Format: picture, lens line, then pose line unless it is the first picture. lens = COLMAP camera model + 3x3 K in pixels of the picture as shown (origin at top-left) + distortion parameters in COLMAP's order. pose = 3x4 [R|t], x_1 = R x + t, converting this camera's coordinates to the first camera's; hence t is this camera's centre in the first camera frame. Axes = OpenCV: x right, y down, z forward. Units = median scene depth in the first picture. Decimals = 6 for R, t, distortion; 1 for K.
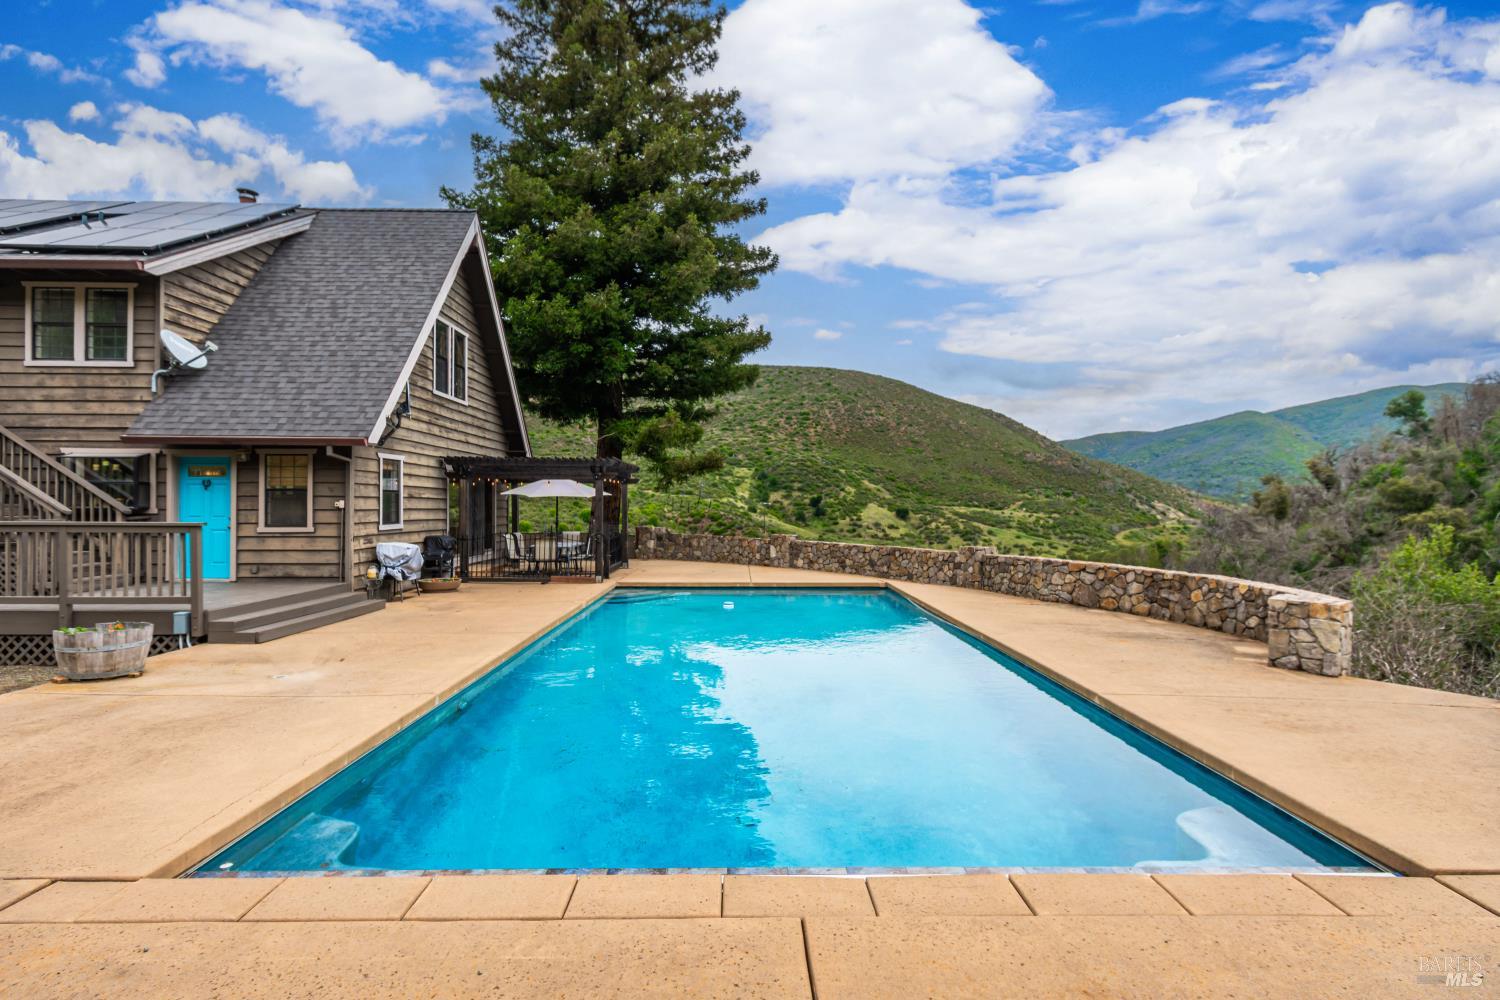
lens RADIAL K [[702.1, 0, 727.8], [0, 702.1, 510.2], [0, 0, 1]] dist [0.008777, -0.000520]
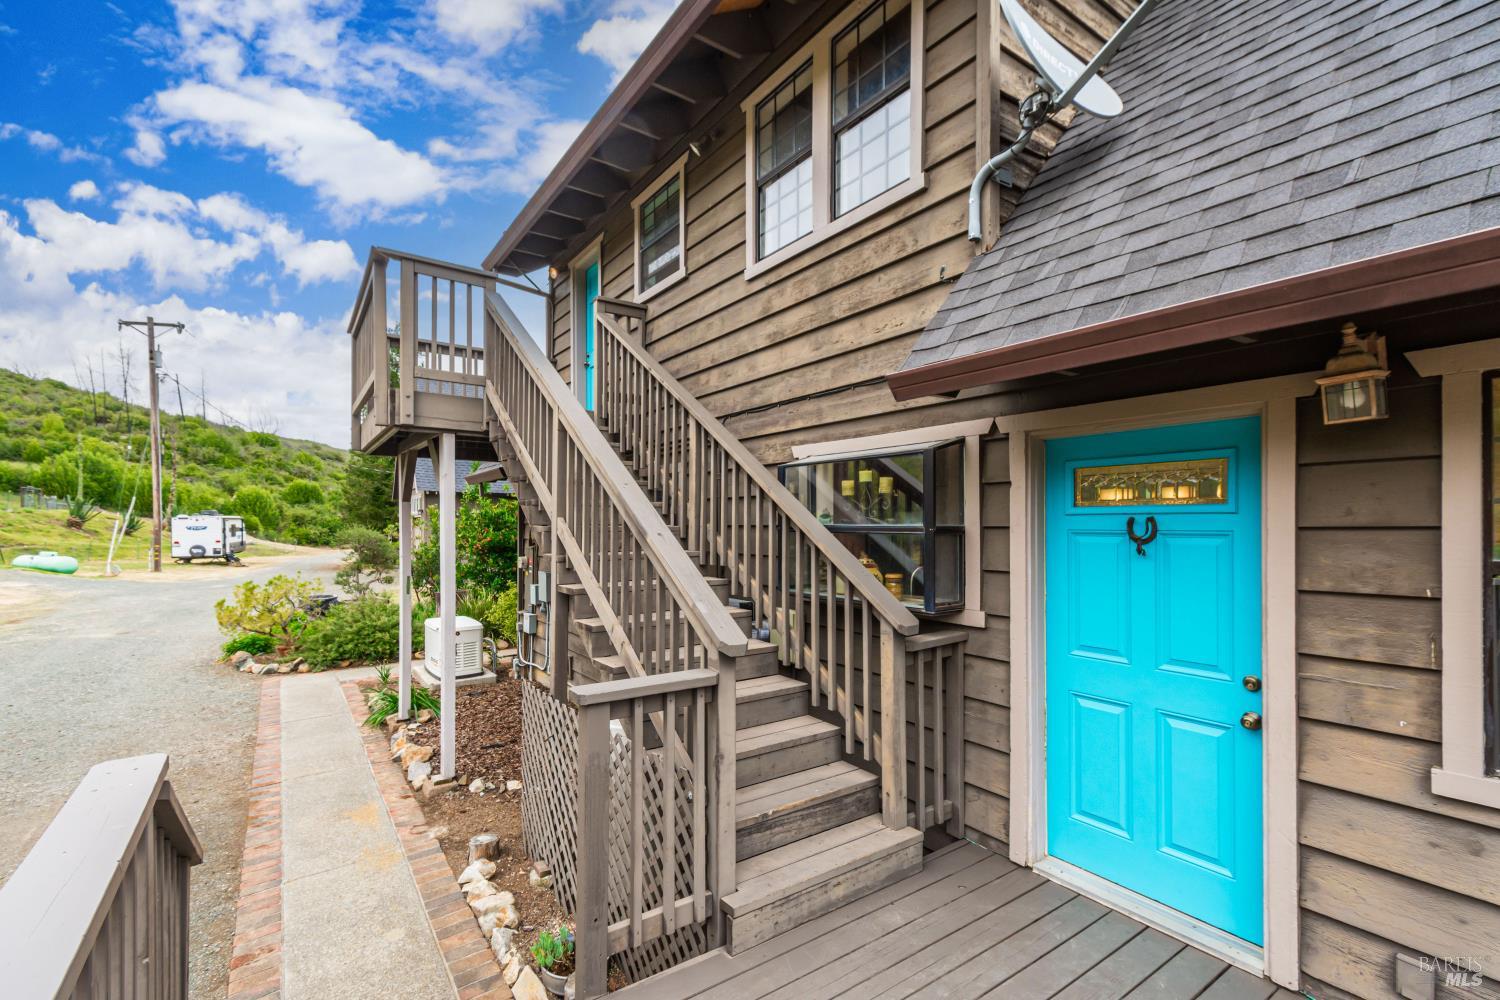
lens RADIAL K [[670.5, 0, 757.5], [0, 670.5, 522.4], [0, 0, 1]] dist [0.010973, -0.001842]
pose [[0.575114, -0.007898, -0.818035, -0.623596], [0.001589, 0.999962, -0.008537, -0.039194], [0.818072, 0.003609, 0.575105, 0.748843]]
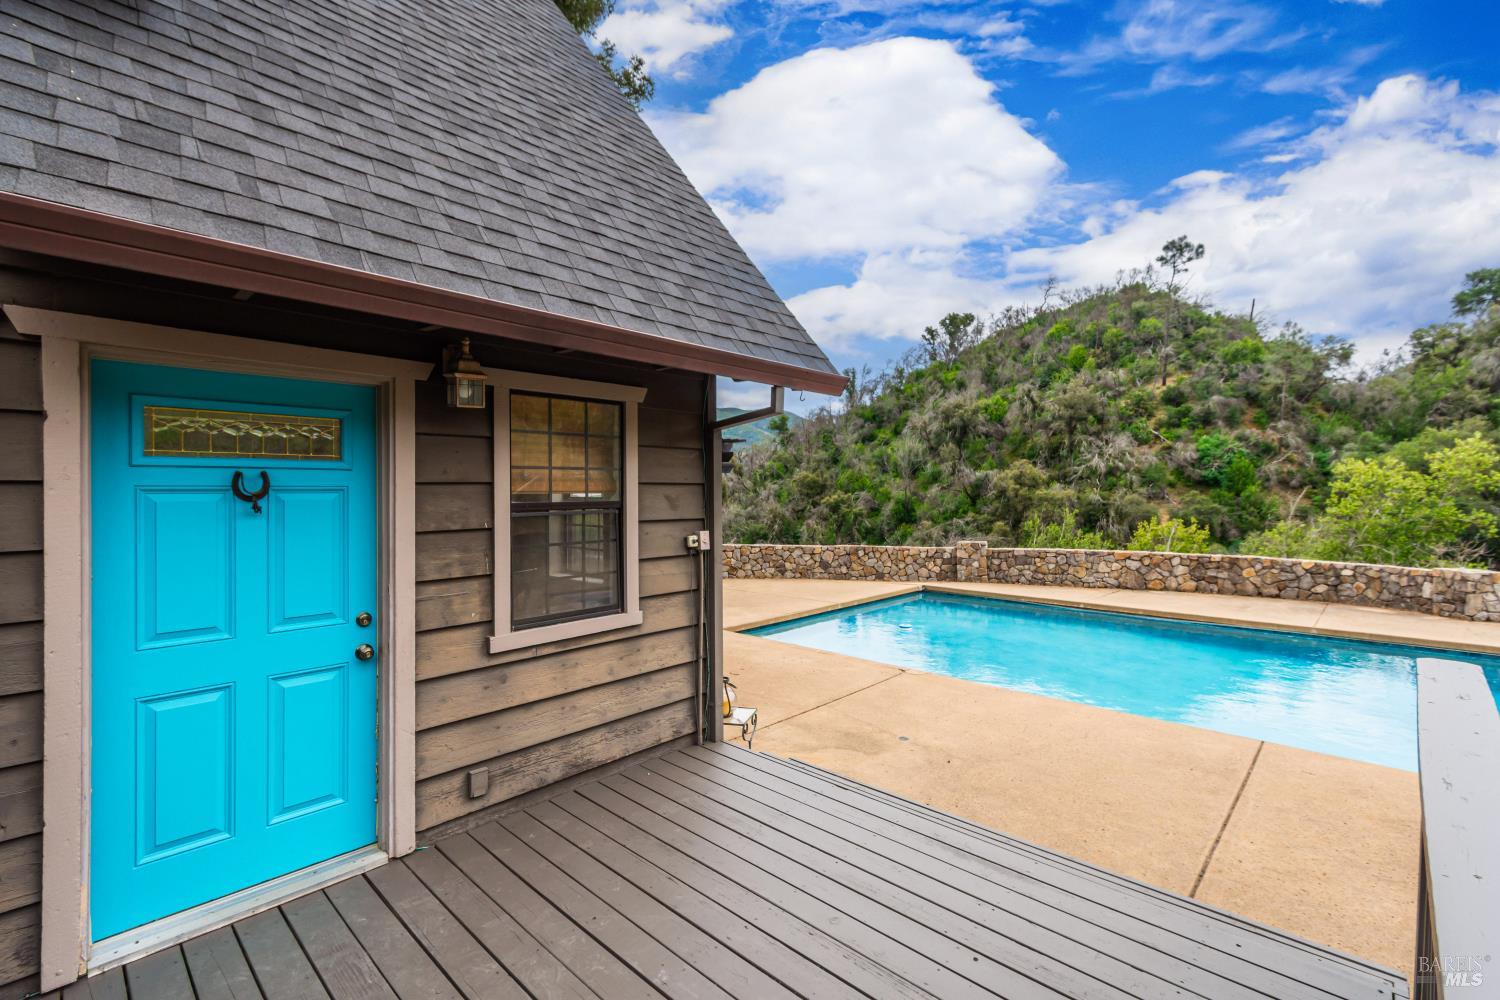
lens RADIAL K [[670.5, 0, 735.5], [0, 670.5, 492.7], [0, 0, 1]] dist [0.010973, -0.001842]
pose [[0.691926, -0.008451, 0.721919, -0.797132], [0.011176, 0.999937, 0.000994, -0.034273], [-0.721882, 0.007381, 0.691977, 0.733205]]
